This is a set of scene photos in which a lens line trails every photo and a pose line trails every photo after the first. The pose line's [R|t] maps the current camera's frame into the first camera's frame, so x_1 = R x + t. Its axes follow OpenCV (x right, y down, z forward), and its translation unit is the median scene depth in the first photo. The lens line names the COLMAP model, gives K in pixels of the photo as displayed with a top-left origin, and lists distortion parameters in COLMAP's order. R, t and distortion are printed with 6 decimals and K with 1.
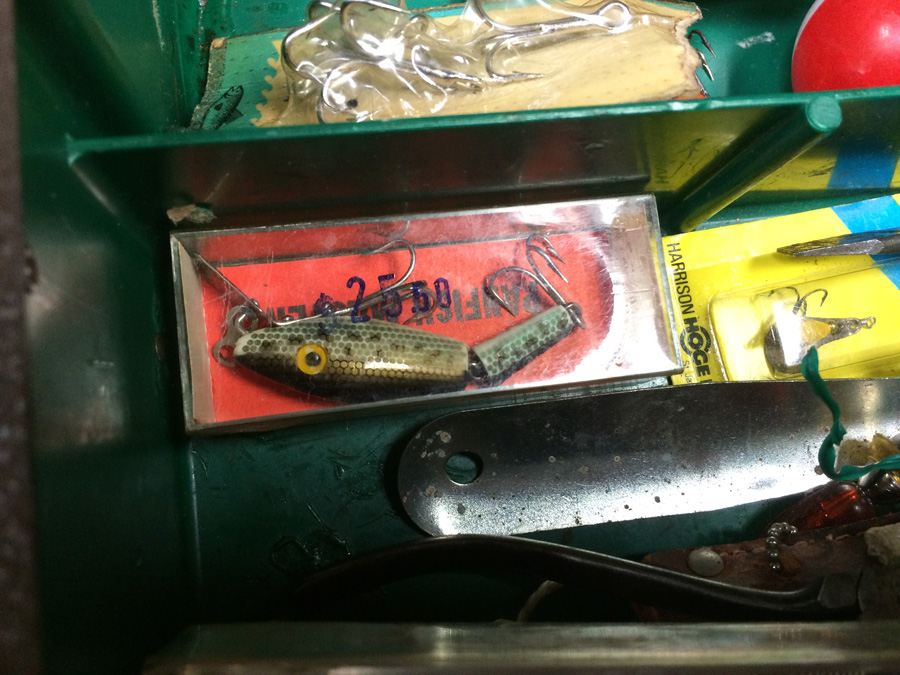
lens RADIAL K [[778.6, 0, 450.0], [0, 778.6, 337.5], [0, 0, 1]] dist [0.070803, -0.110048]
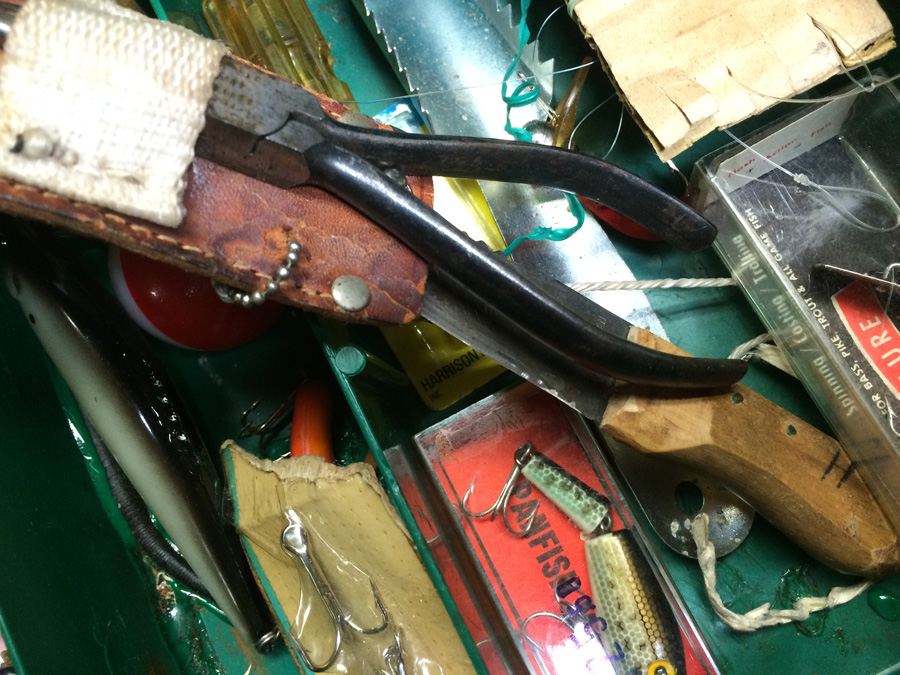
lens RADIAL K [[778.6, 0, 450.0], [0, 778.6, 337.5], [0, 0, 1]] dist [0.070803, -0.110048]
pose [[-0.347110, -0.936553, 0.048827, 0.315506], [0.932739, -0.339345, 0.121829, -0.219456], [-0.097530, 0.087831, 0.991349, -0.142703]]
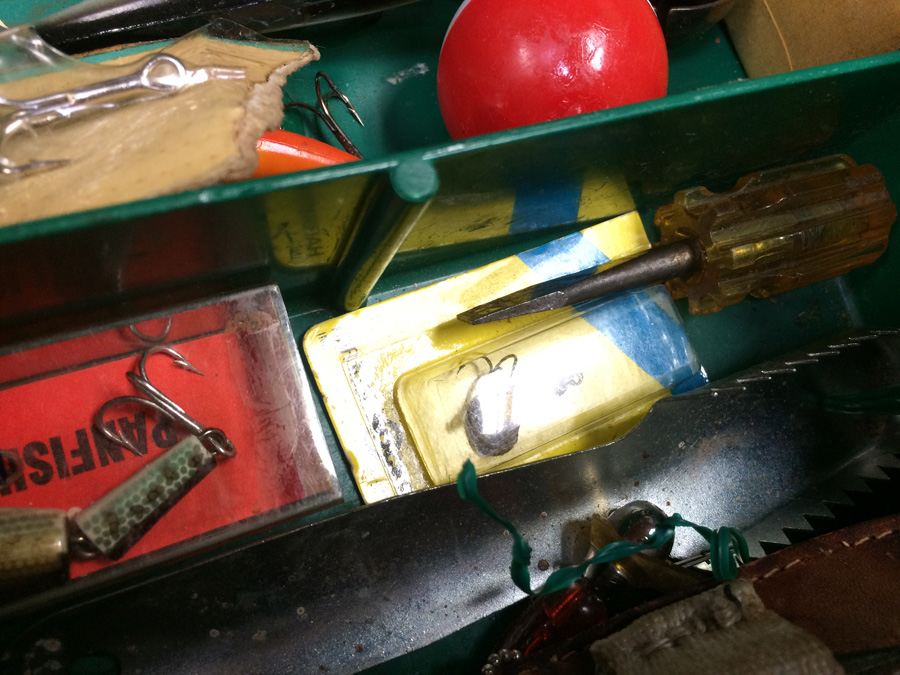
lens RADIAL K [[783.1, 0, 446.4], [0, 783.1, 335.7], [0, 0, 1]] dist [0.085643, -0.165488]
pose [[0.968693, -0.162620, 0.187588, 0.263818], [0.167575, 0.985801, -0.010754, -0.091507], [-0.183176, 0.041853, 0.982189, 0.179376]]
